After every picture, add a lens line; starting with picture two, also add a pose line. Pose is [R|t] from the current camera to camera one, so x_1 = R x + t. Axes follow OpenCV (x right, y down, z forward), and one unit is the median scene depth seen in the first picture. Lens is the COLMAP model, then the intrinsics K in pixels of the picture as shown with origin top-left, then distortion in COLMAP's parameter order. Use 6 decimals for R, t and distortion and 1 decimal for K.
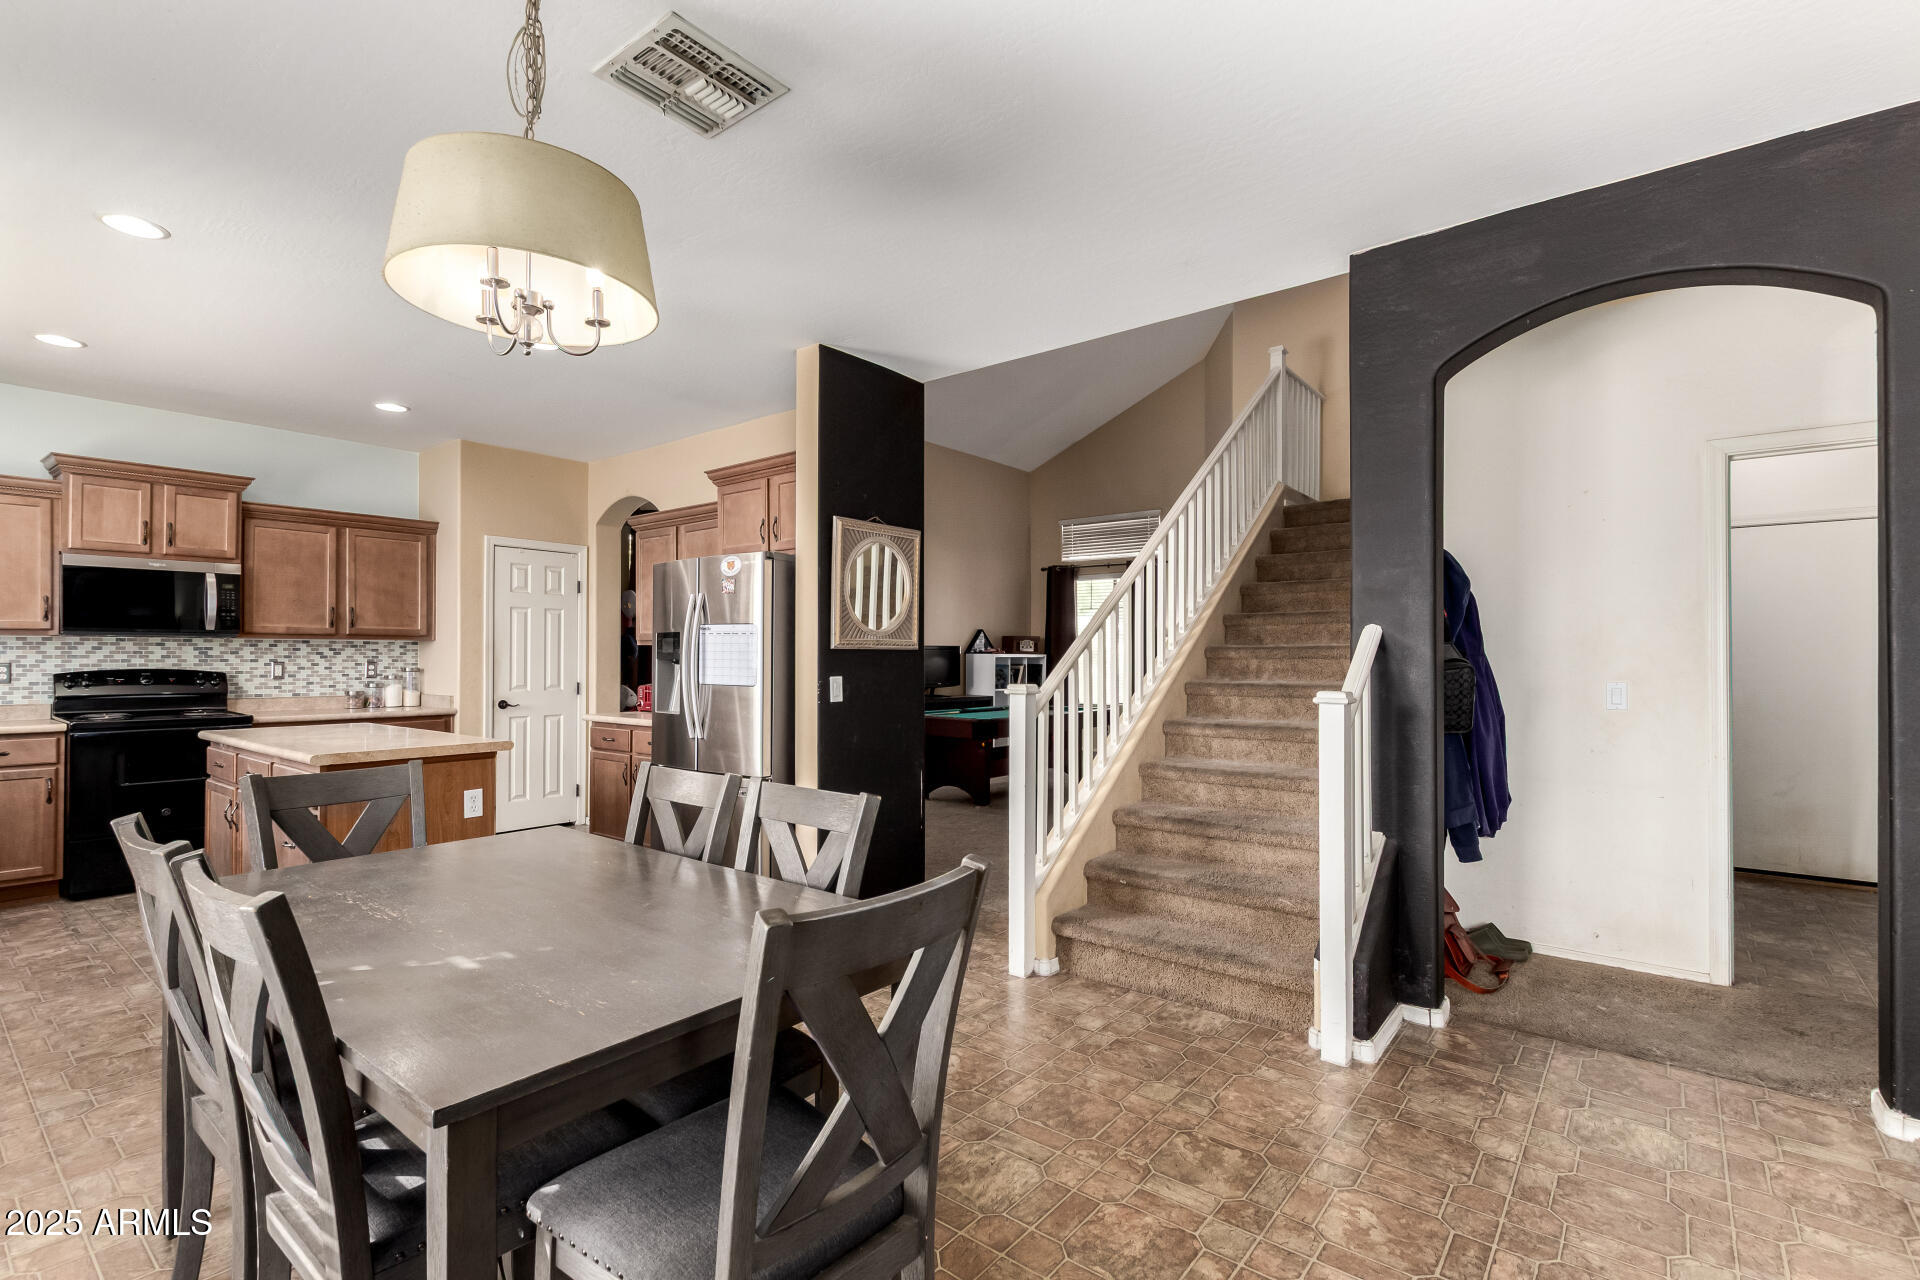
lens RADIAL K [[884.4, 0, 974.2], [0, 884.4, 651.1], [0, 0, 1]] dist [0.009482, -0.003731]
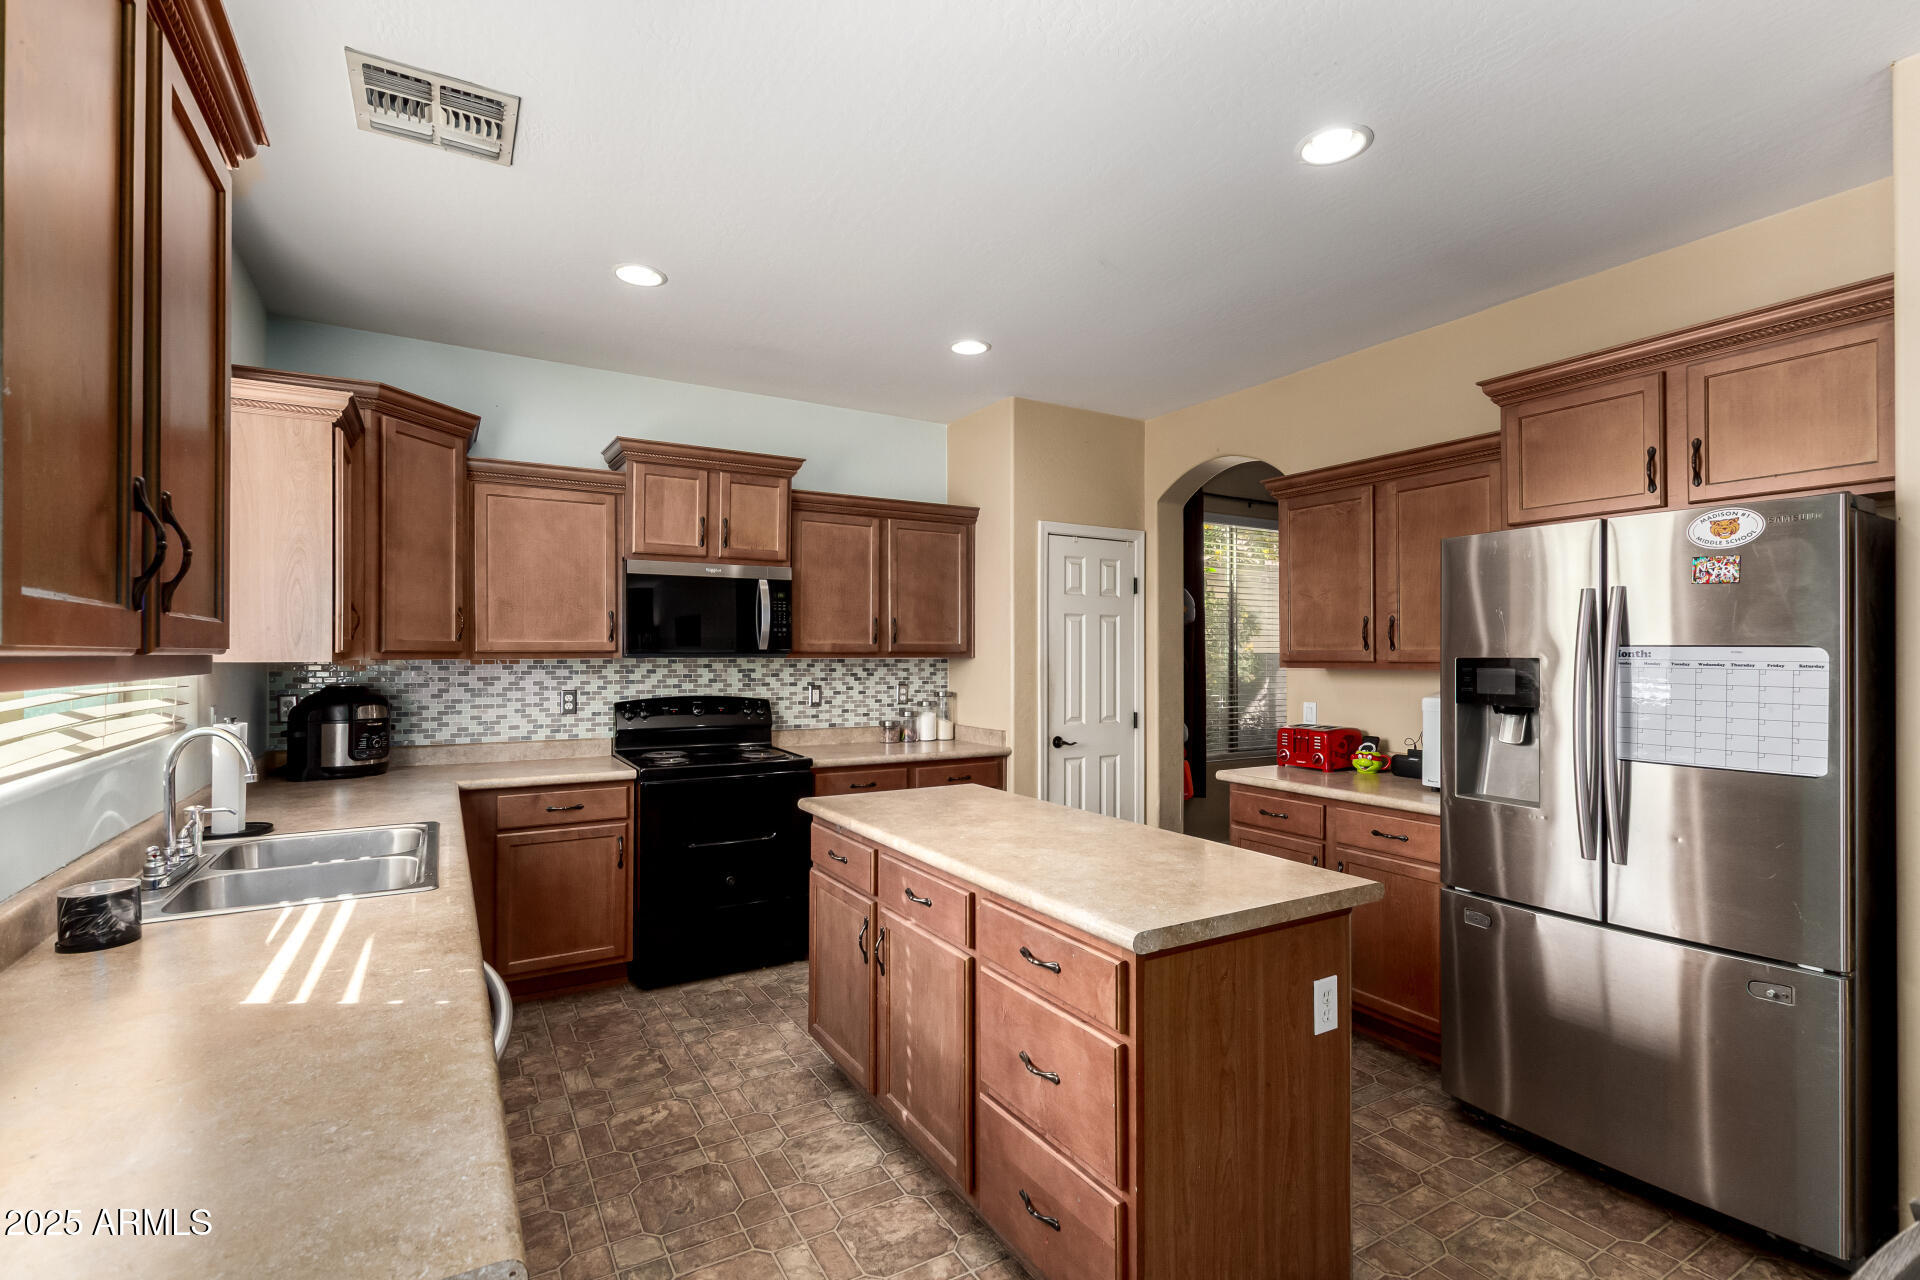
lens RADIAL K [[884.4, 0, 976.0], [0, 884.4, 651.5], [0, 0, 1]] dist [0.009482, -0.003731]
pose [[0.938522, -0.001152, -0.345218, -0.389244], [0.002218, 0.999994, 0.002693, -0.023103], [0.345213, -0.003293, 0.938519, 0.302964]]
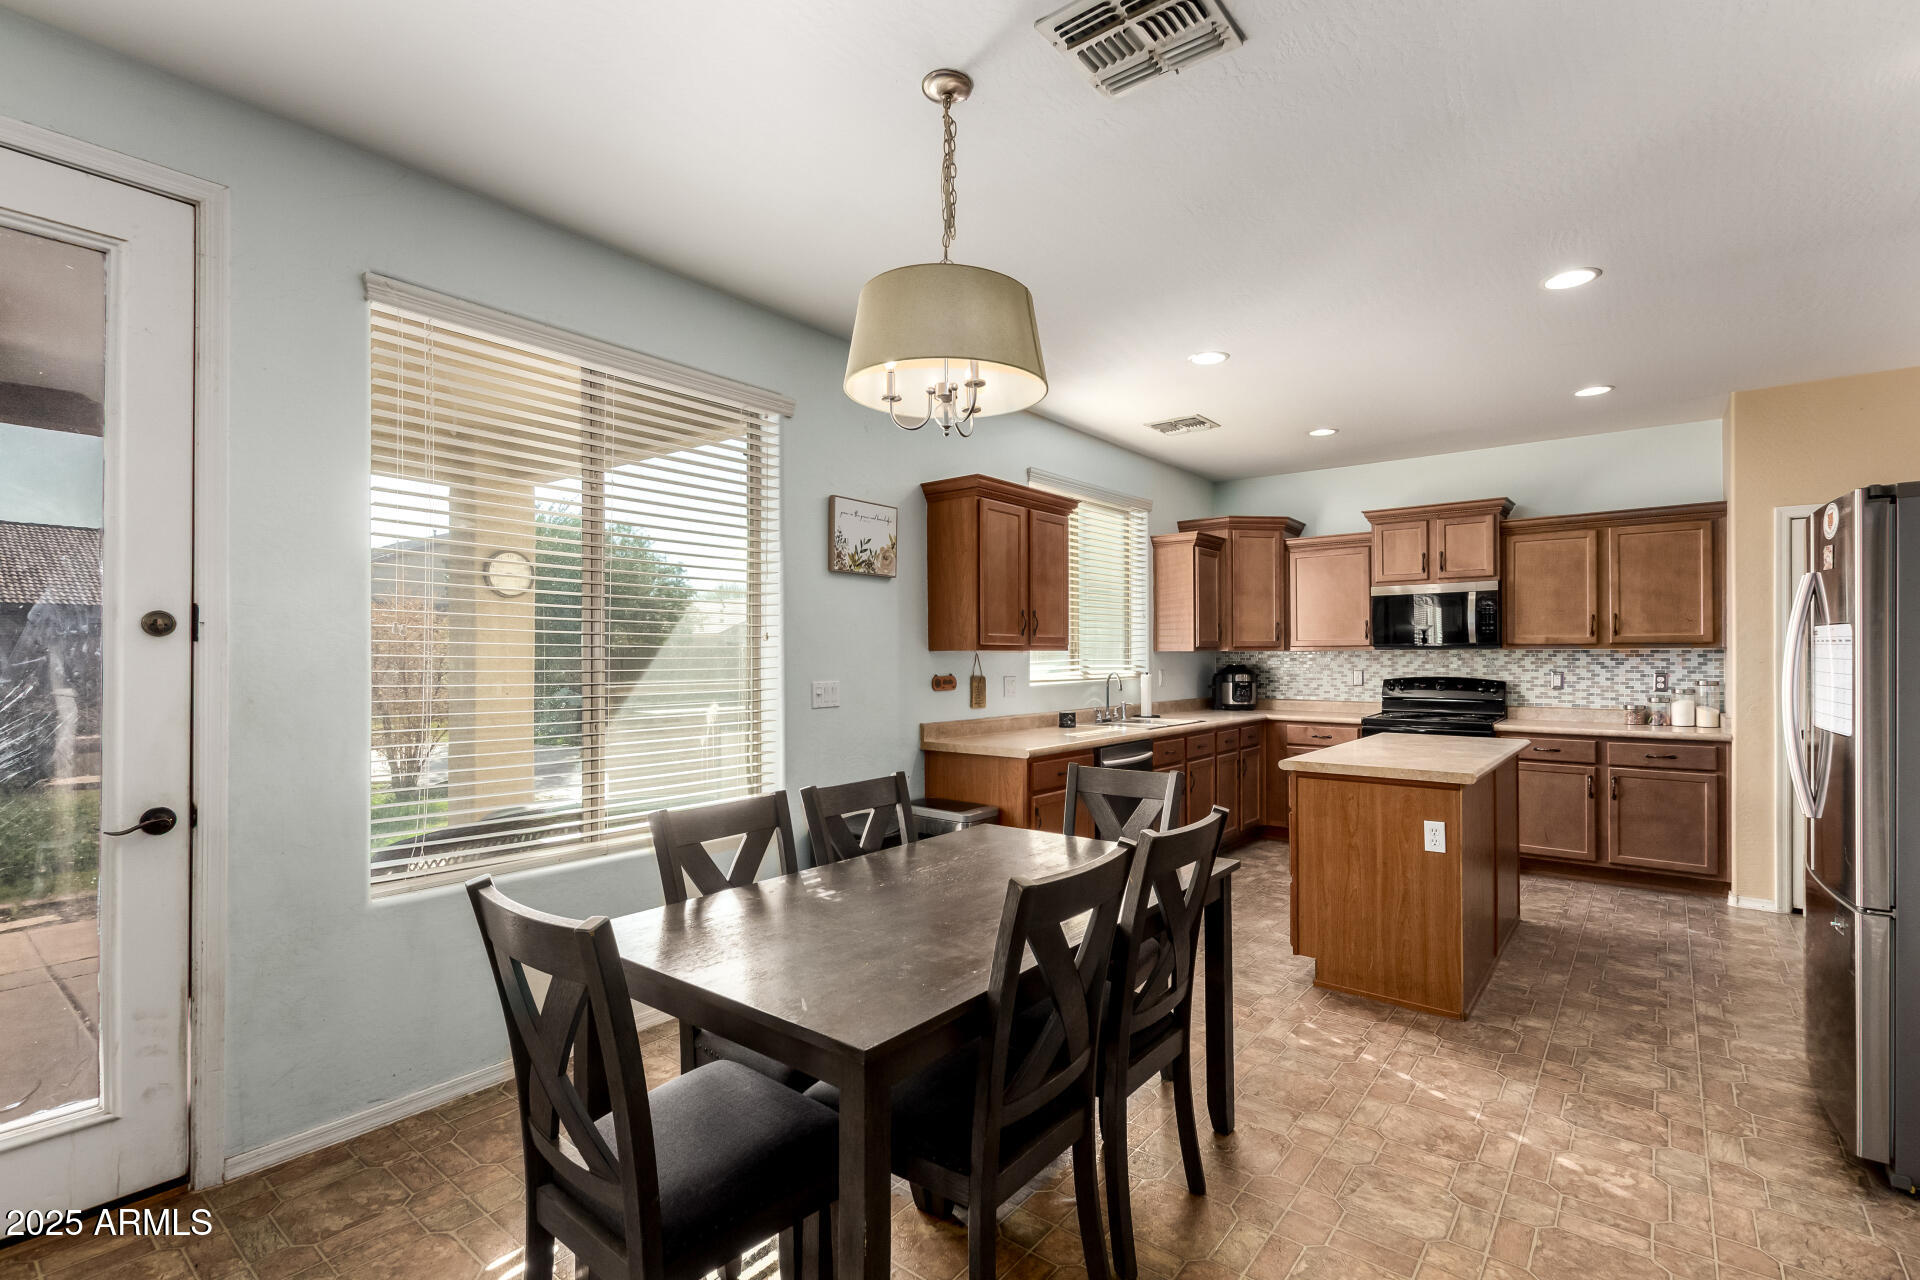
lens RADIAL K [[884.4, 0, 932.8], [0, 884.4, 666.0], [0, 0, 1]] dist [0.009482, -0.003731]
pose [[-0.024664, 0.007777, -0.999666, 0.256229], [0.007286, 0.999945, 0.007600, -0.008081], [0.999669, -0.007096, -0.024719, 0.345645]]
